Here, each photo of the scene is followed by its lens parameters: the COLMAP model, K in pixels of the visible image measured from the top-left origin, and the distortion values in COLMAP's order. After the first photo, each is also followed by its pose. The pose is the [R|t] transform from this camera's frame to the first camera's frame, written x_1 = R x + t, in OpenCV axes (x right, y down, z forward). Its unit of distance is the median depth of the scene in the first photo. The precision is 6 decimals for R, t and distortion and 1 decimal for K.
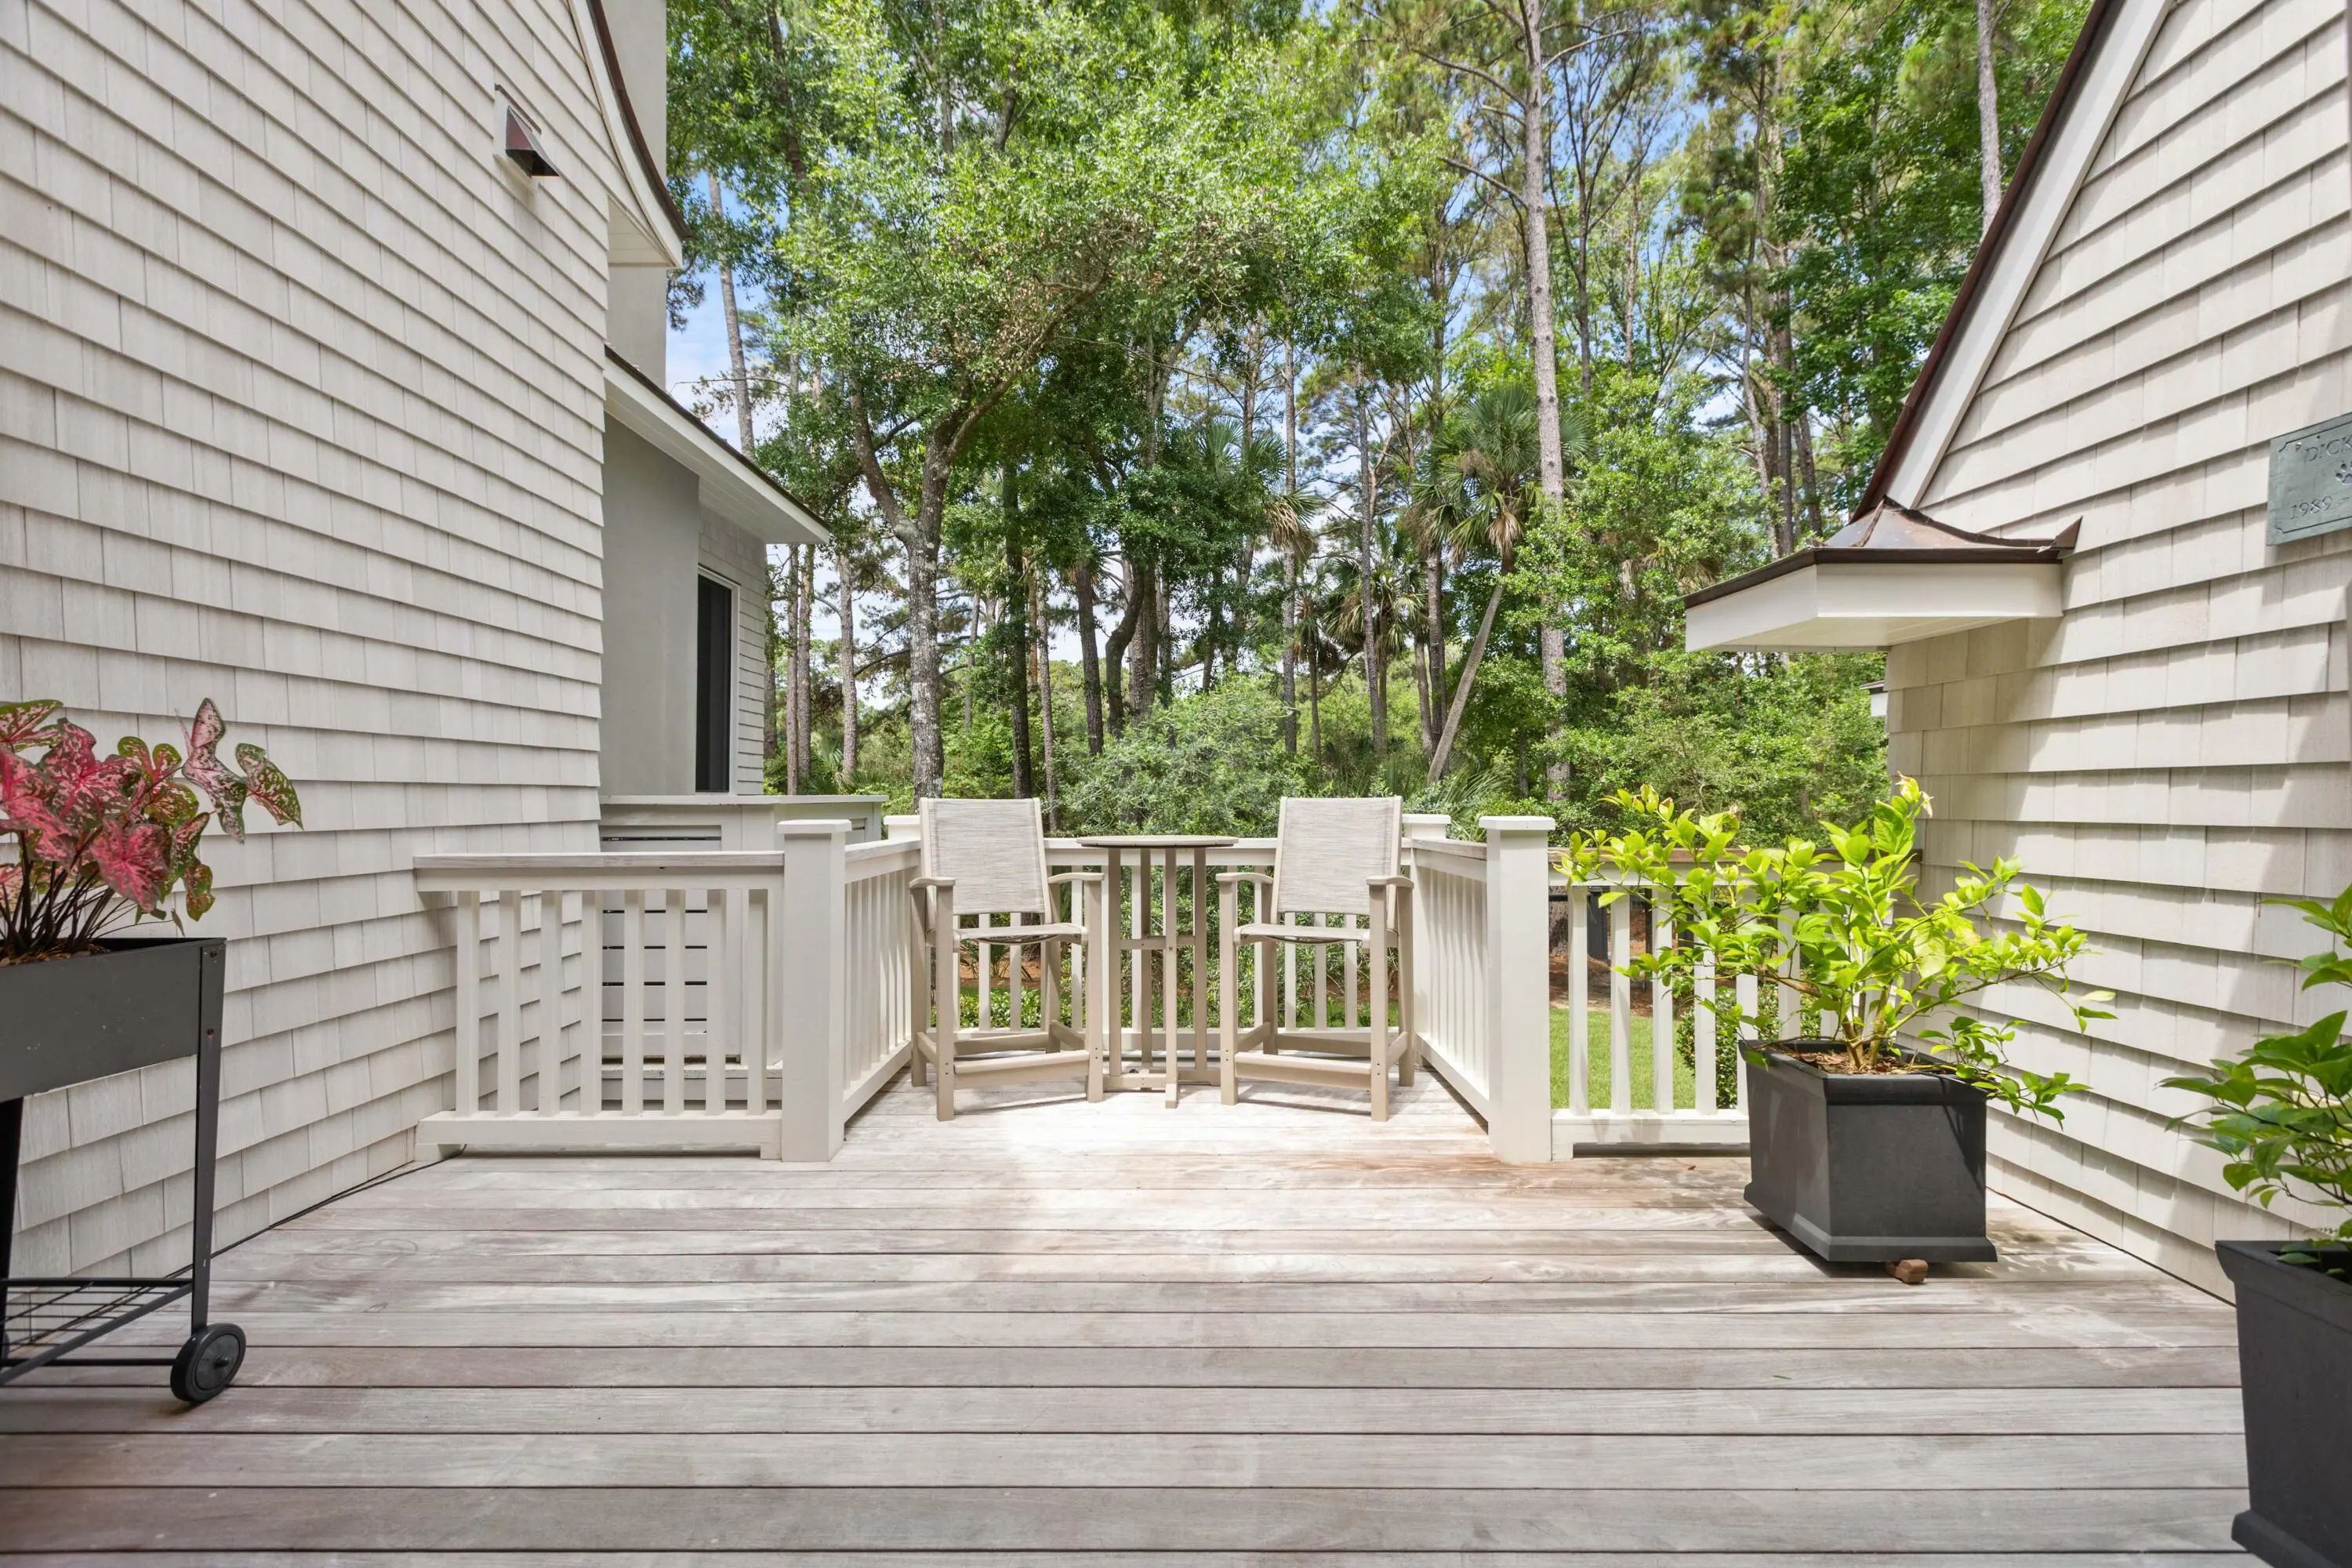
lens RADIAL K [[1068.3, 0, 1179.0], [0, 1068.3, 766.5], [0, 0, 1]] dist [0.007727, -0.002496]
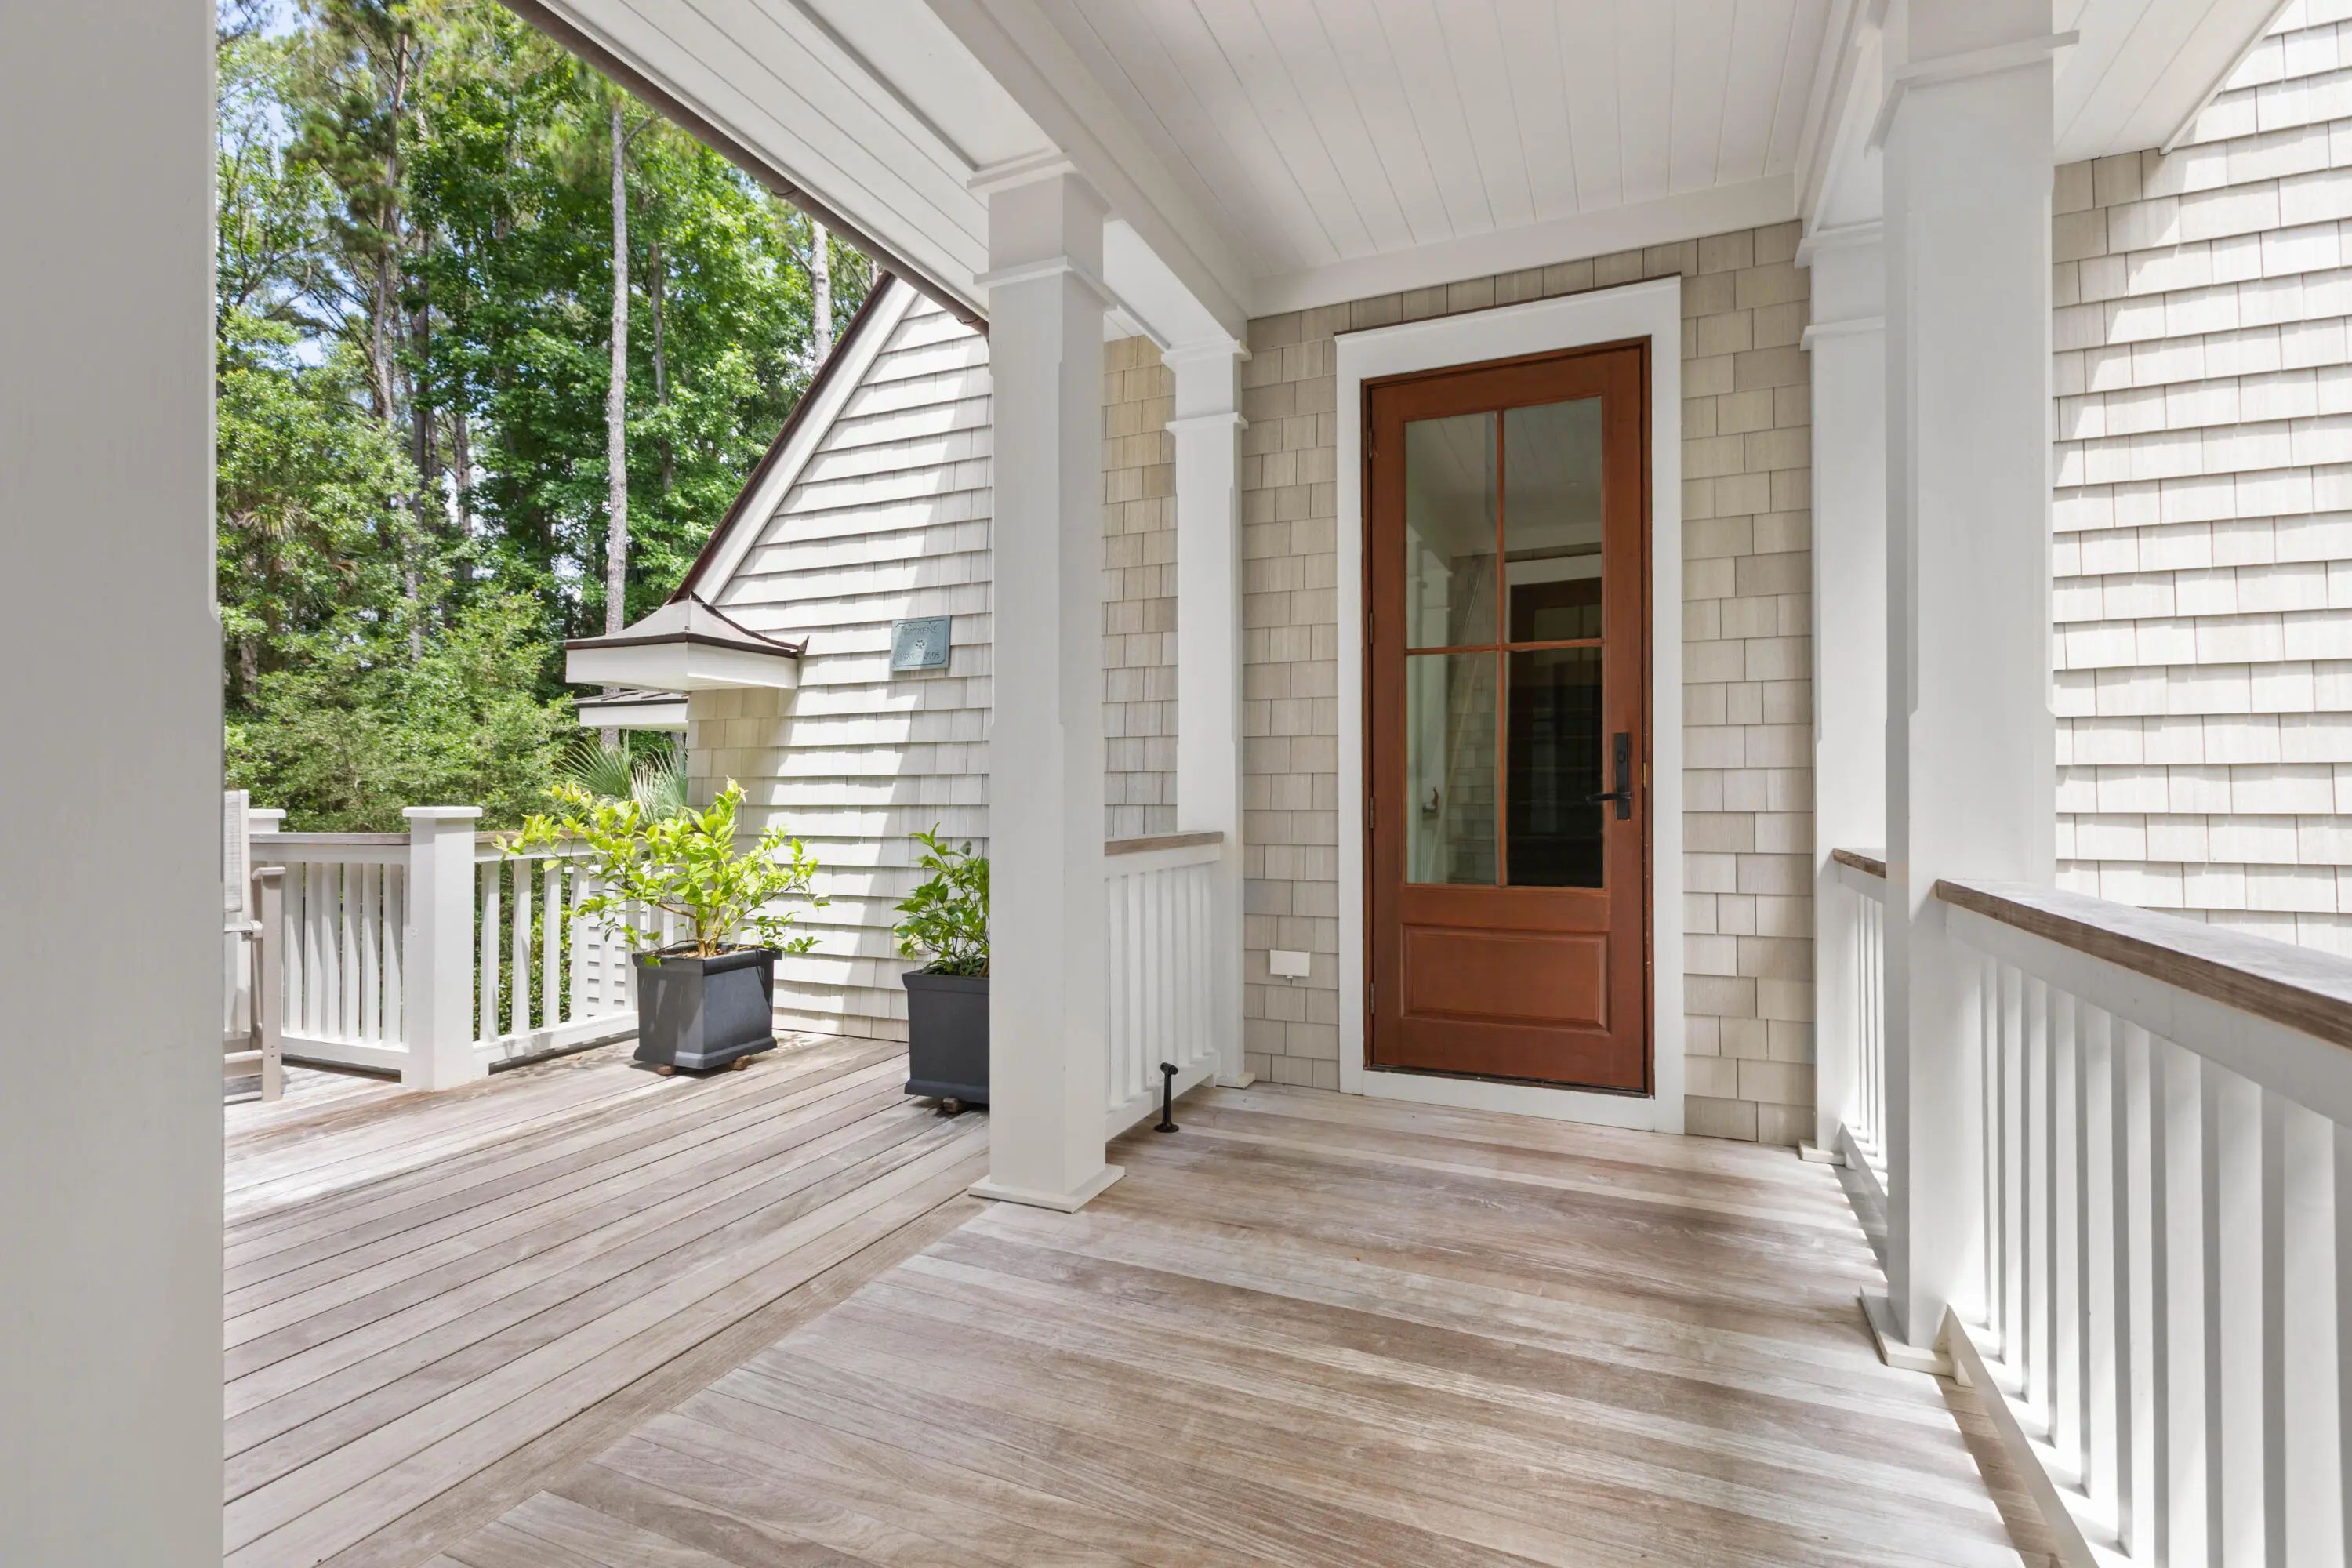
lens RADIAL K [[1068.3, 0, 1176.3], [0, 1068.3, 785.3], [0, 0, 1]] dist [0.007727, -0.002496]
pose [[0.394225, 0.006290, 0.918993, -0.563537], [-0.025047, 0.999679, 0.003903, -0.003600], [-0.918673, -0.024557, 0.394256, -0.282830]]
